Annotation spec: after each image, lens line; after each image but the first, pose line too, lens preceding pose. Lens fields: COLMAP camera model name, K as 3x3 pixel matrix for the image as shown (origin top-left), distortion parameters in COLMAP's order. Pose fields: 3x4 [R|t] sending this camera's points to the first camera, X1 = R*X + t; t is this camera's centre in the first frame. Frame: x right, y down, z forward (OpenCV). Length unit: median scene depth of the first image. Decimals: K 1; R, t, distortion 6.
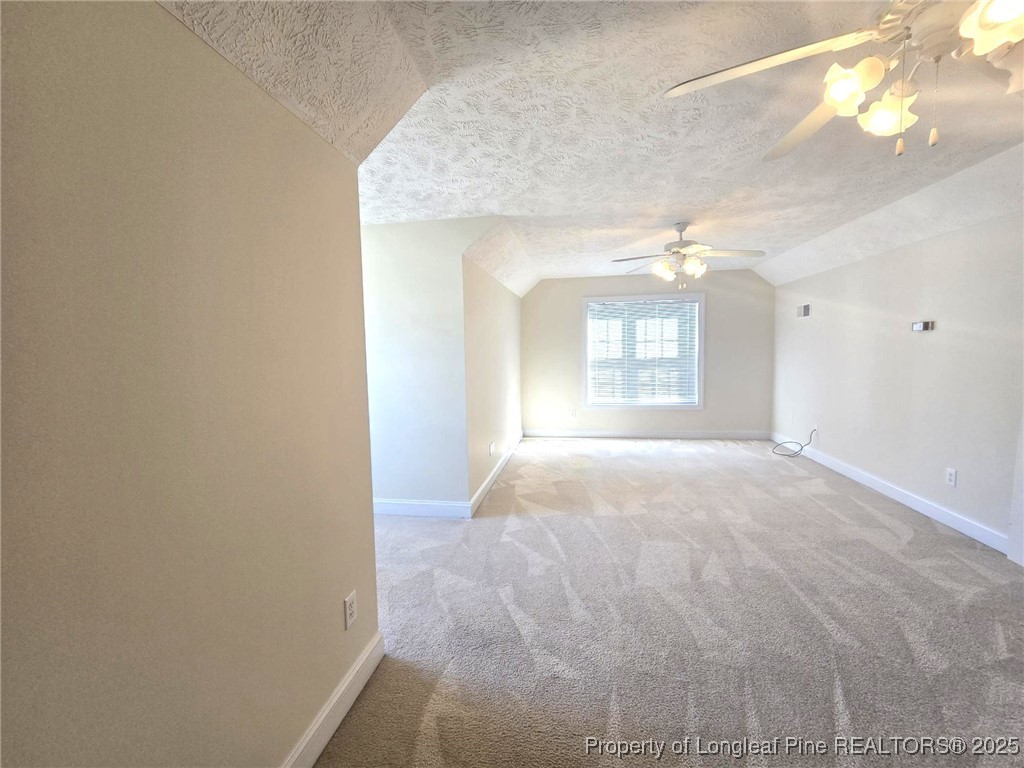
lens RADIAL K [[422.1, 0, 511.1], [0, 422.1, 379.5], [0, 0, 1]] dist [-0.002279, 0.000057]
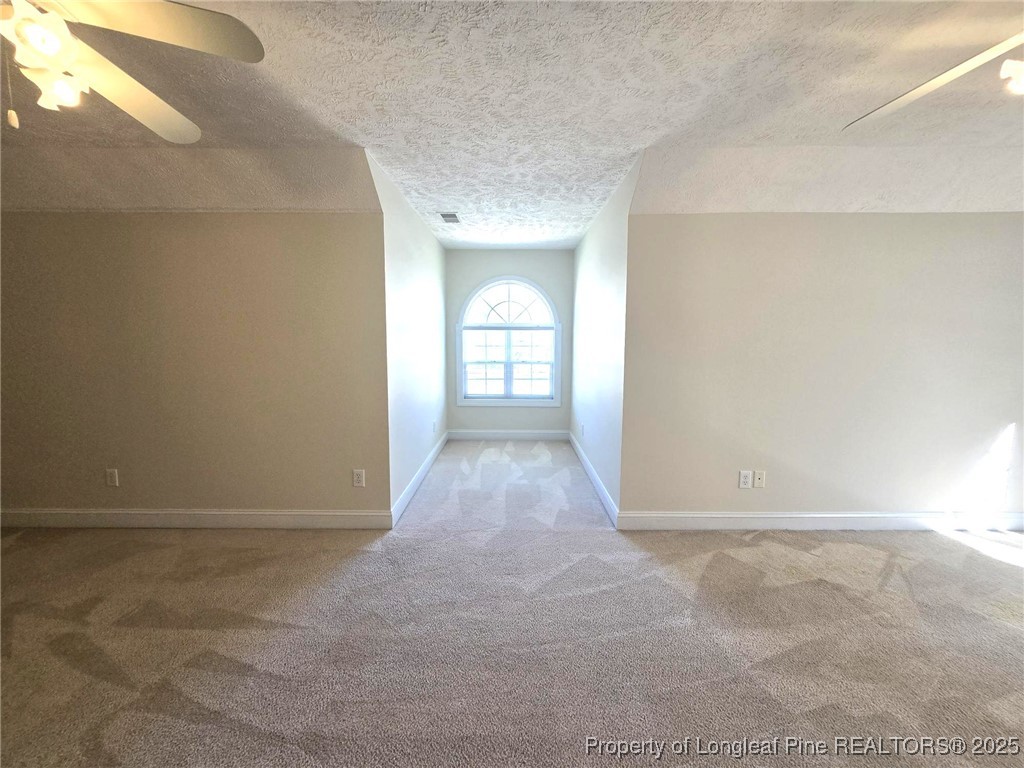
lens RADIAL K [[422.1, 0, 511.1], [0, 422.1, 379.5], [0, 0, 1]] dist [-0.002279, 0.000057]
pose [[0.145894, 0.125596, -0.981295, 0.648981], [-0.060640, 0.991179, 0.117845, -0.066603], [0.987440, 0.042313, 0.152224, 0.595737]]
